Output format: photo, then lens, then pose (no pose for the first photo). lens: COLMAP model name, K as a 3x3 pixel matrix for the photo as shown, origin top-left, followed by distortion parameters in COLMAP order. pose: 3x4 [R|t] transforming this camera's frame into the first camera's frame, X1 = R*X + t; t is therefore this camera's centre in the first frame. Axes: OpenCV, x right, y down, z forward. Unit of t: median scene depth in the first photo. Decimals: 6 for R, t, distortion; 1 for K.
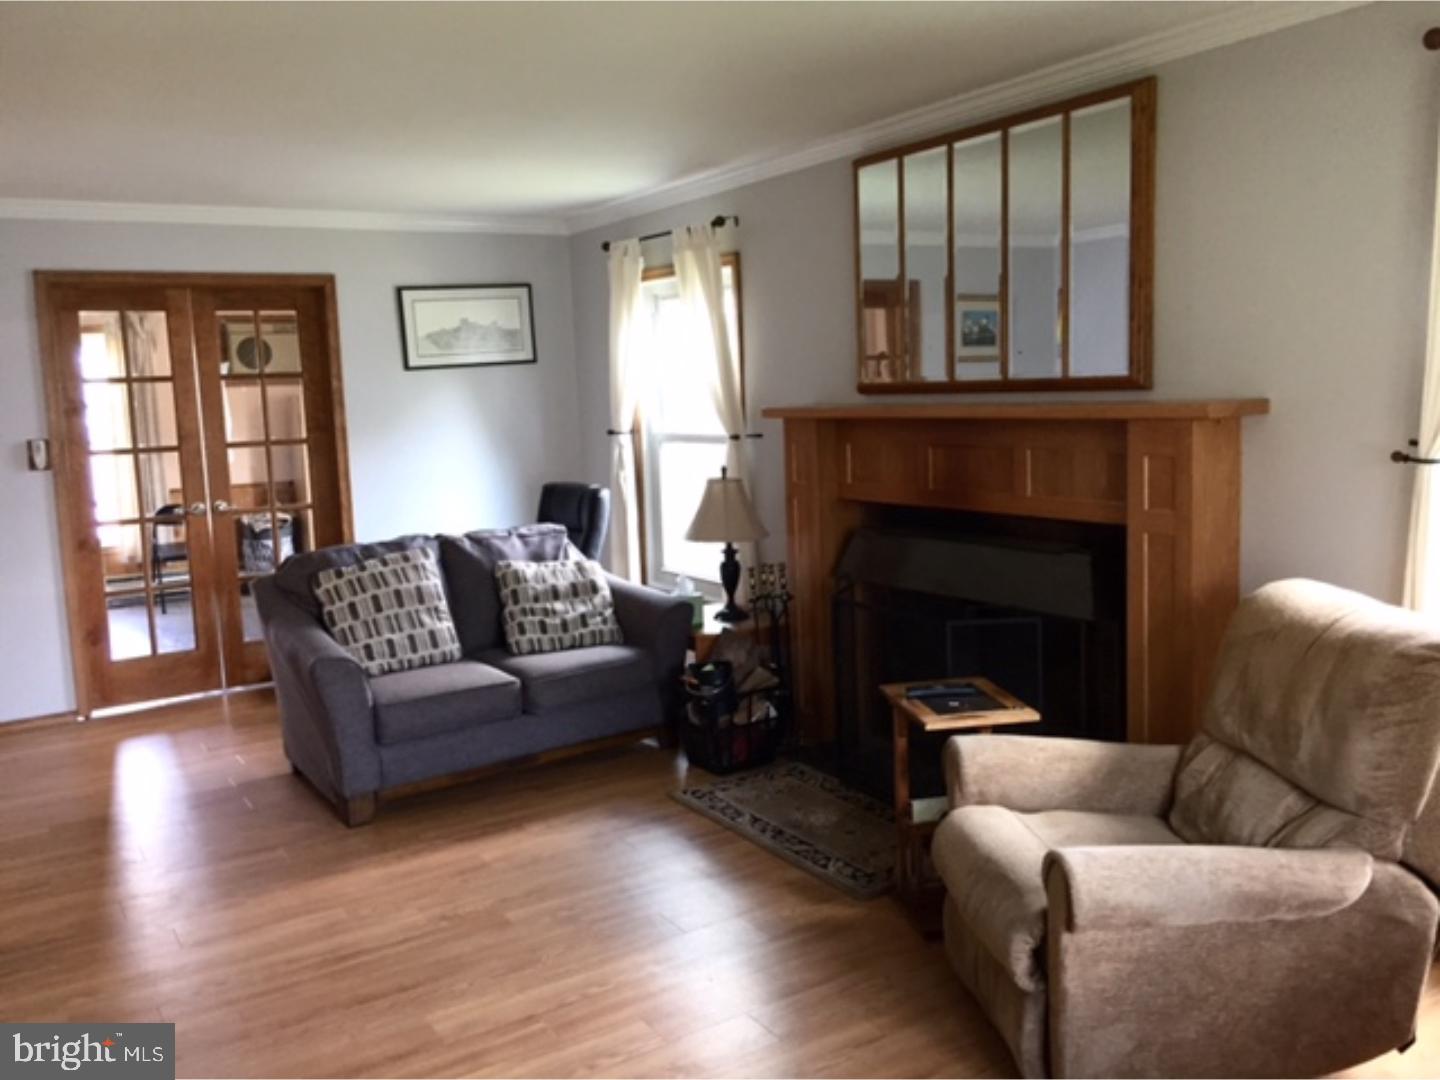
lens RADIAL K [[1217.4, 0, 723.5], [0, 1217.4, 530.2], [0, 0, 1]] dist [0.034841, -0.029997]
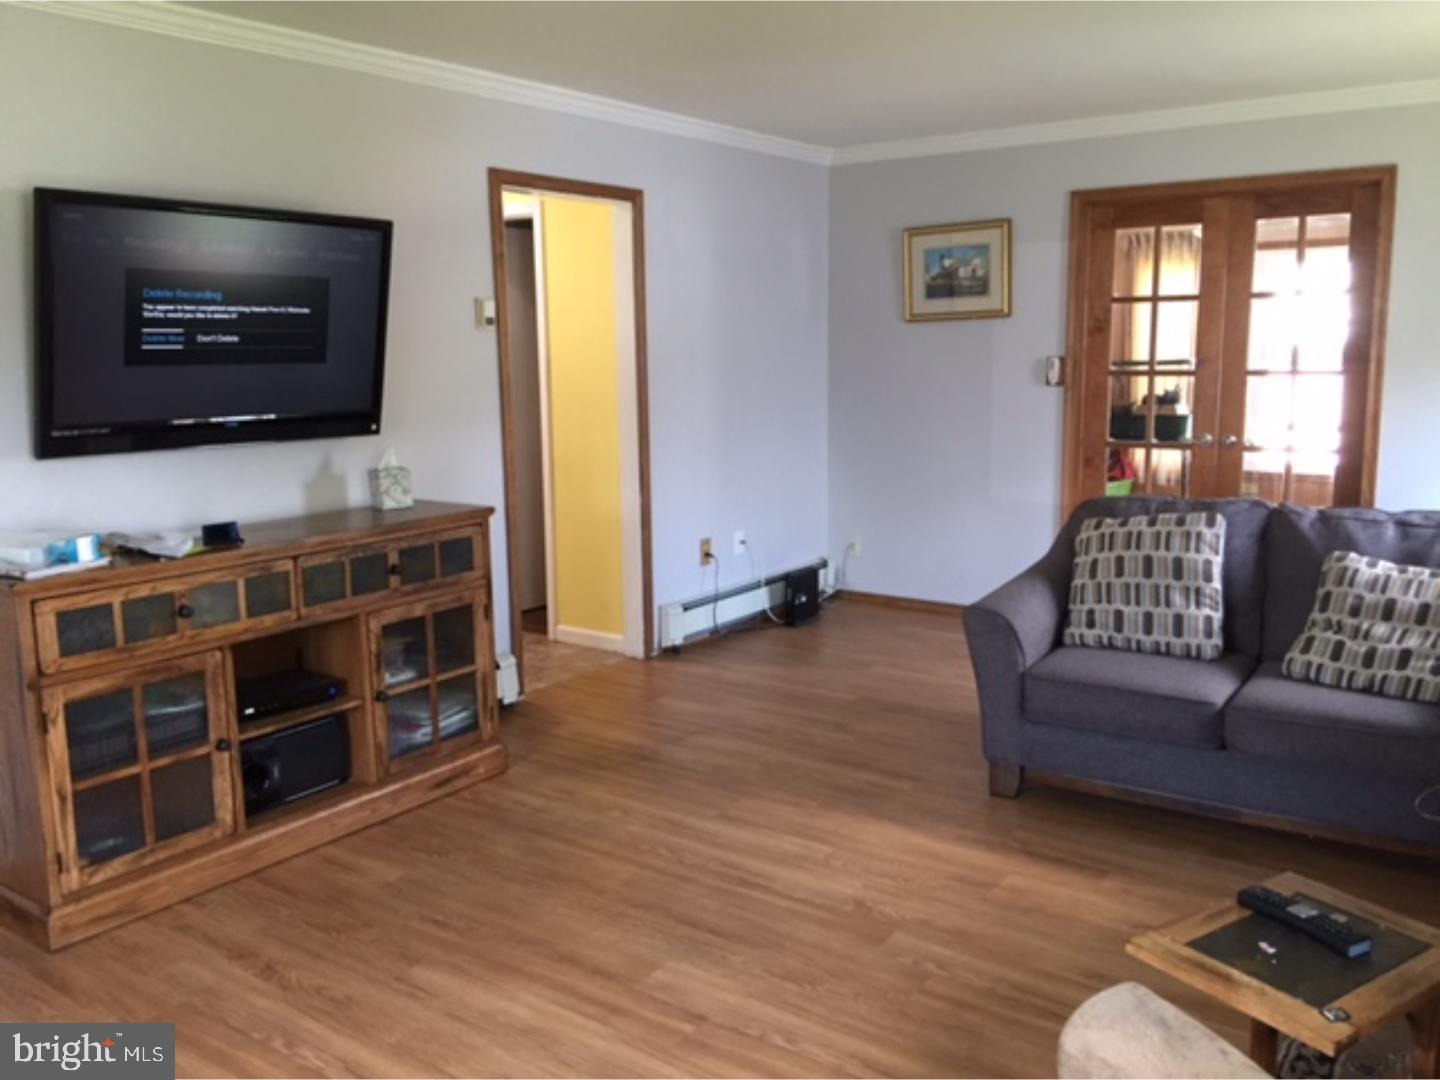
lens RADIAL K [[1217.4, 0, 722.7], [0, 1217.4, 548.8], [0, 0, 1]] dist [0.034841, -0.029997]
pose [[0.376955, 0.192581, -0.905990, 0.374803], [-0.120614, 0.980023, 0.158134, -0.052306], [0.918345, 0.049666, 0.392653, 0.406432]]
